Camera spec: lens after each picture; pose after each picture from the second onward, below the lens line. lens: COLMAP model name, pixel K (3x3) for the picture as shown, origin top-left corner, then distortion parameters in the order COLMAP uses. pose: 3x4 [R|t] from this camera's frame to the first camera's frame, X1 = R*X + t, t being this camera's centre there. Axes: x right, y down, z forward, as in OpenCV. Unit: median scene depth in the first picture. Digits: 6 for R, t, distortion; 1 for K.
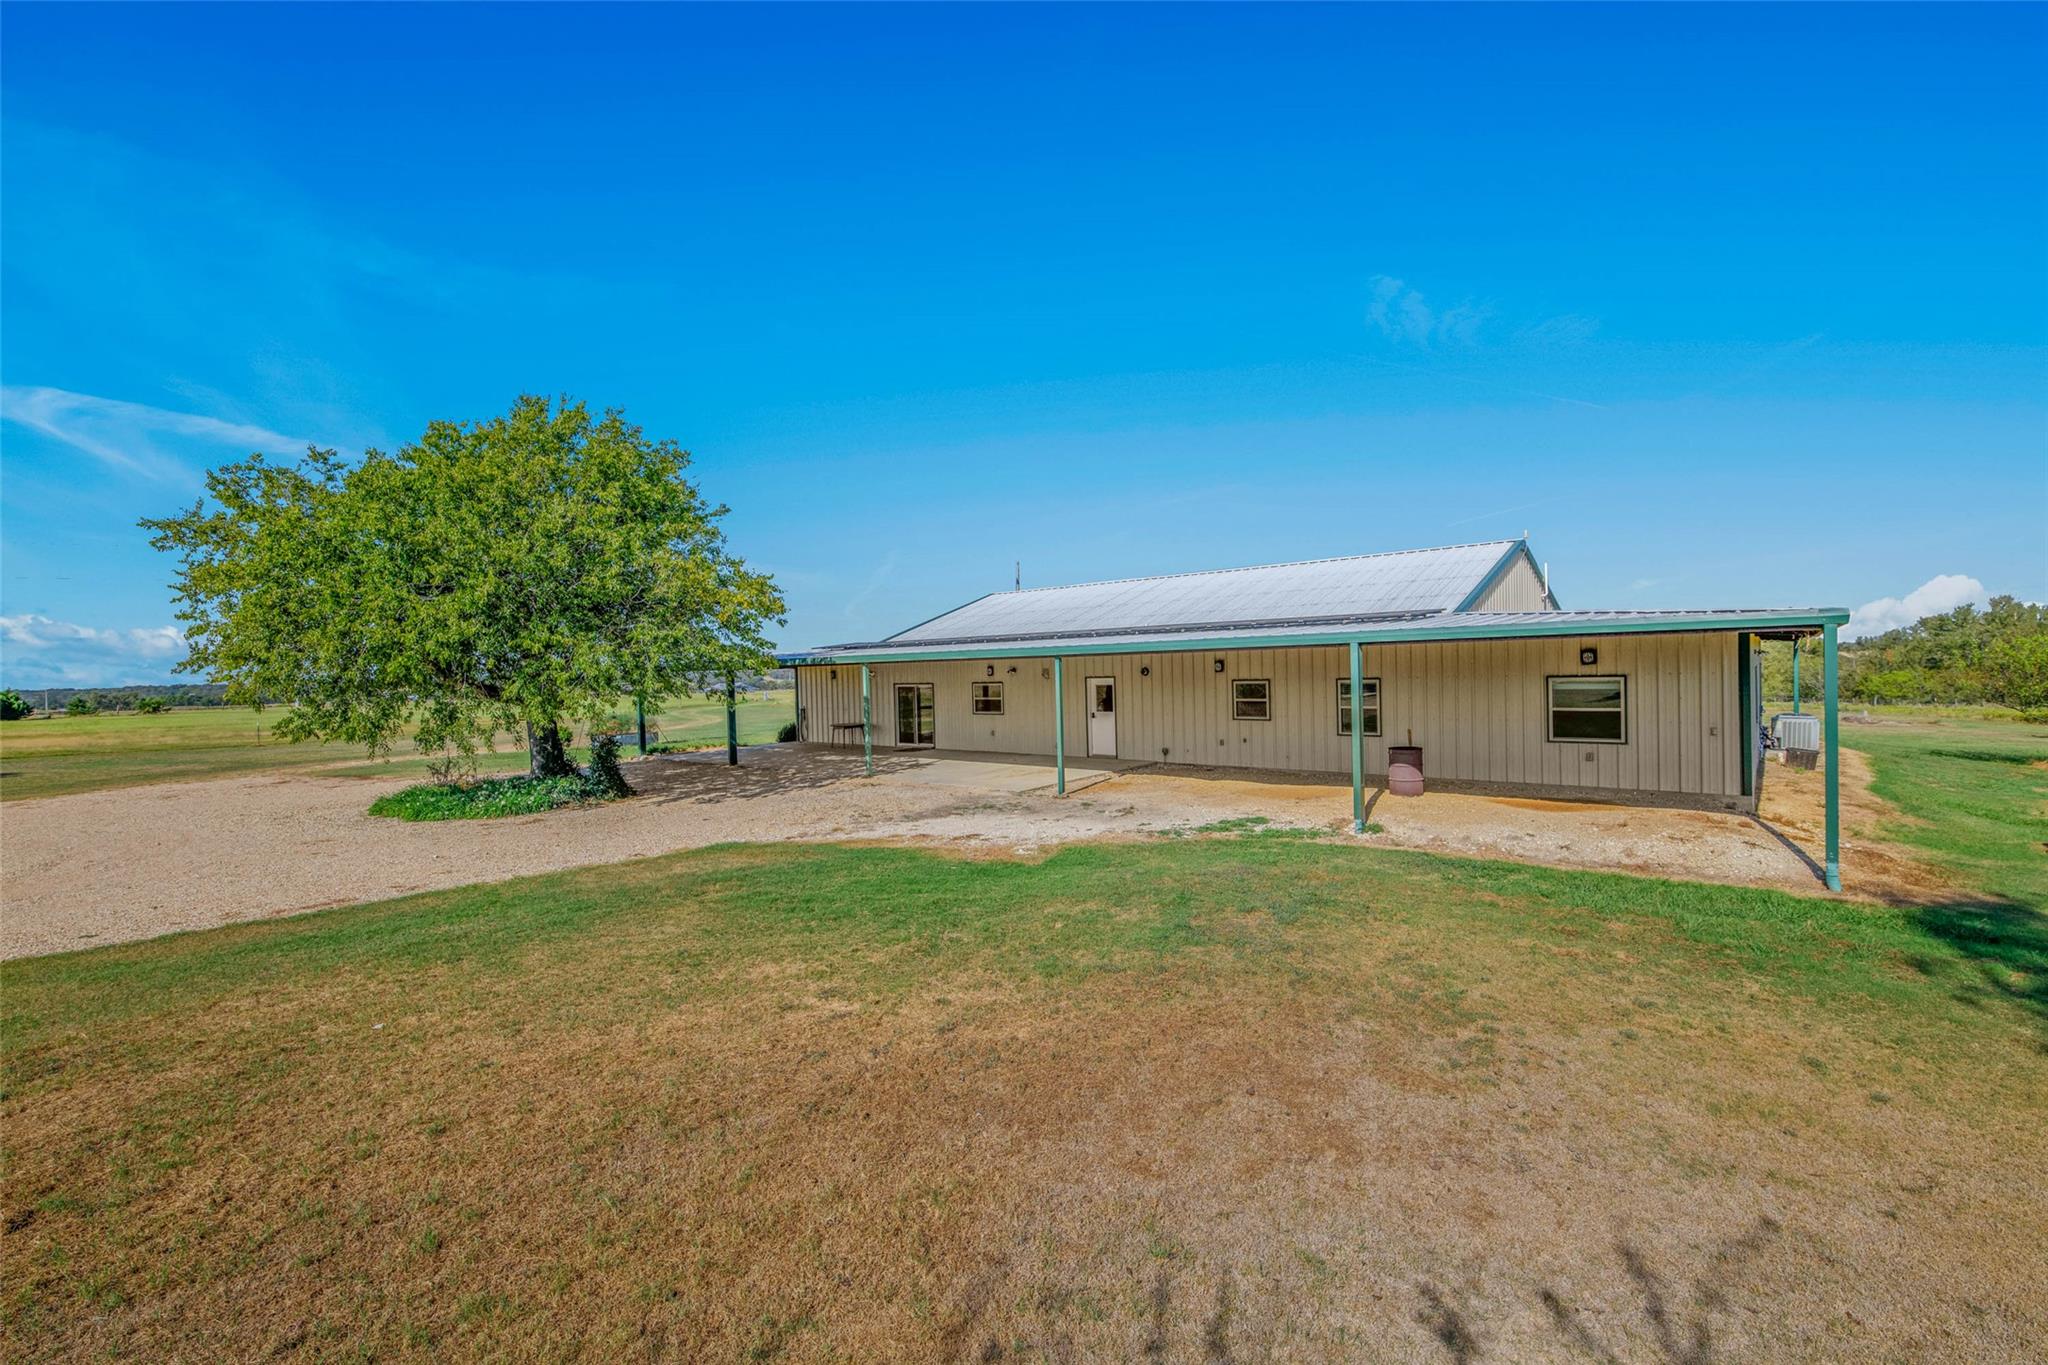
lens RADIAL K [[898.9, 0, 1018.6], [0, 898.9, 687.4], [0, 0, 1]] dist [0.009417, -0.002710]
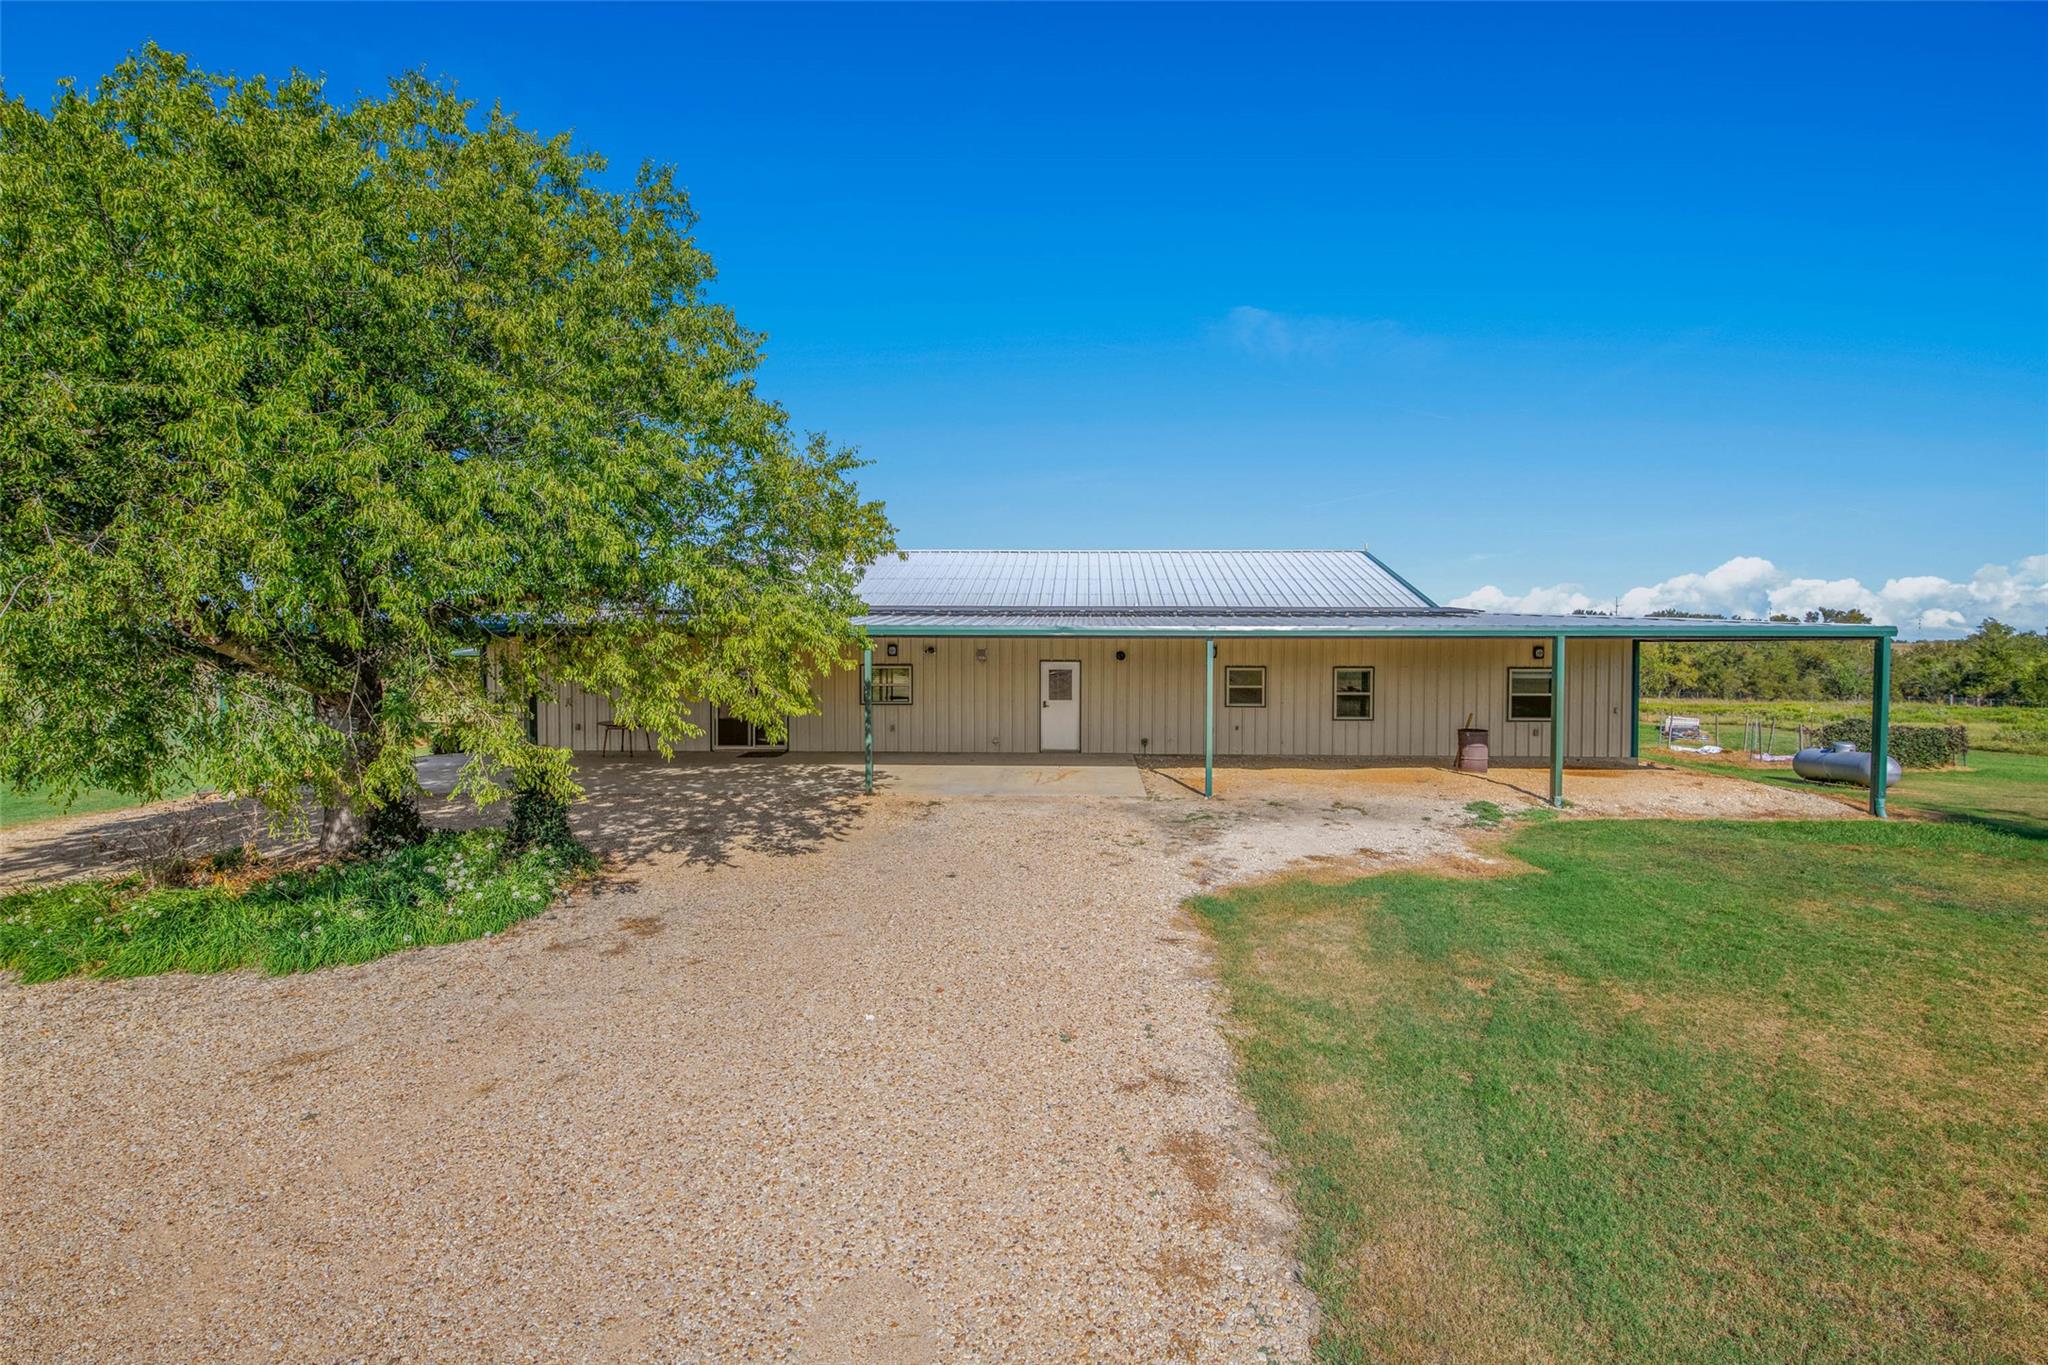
lens RADIAL K [[898.9, 0, 1022.9], [0, 898.9, 678.2], [0, 0, 1]] dist [0.009417, -0.002710]
pose [[0.774717, 0.002948, 0.632301, -0.577701], [-0.009420, 0.999932, 0.006880, -0.000530], [-0.632238, -0.011286, 0.774692, 0.383932]]
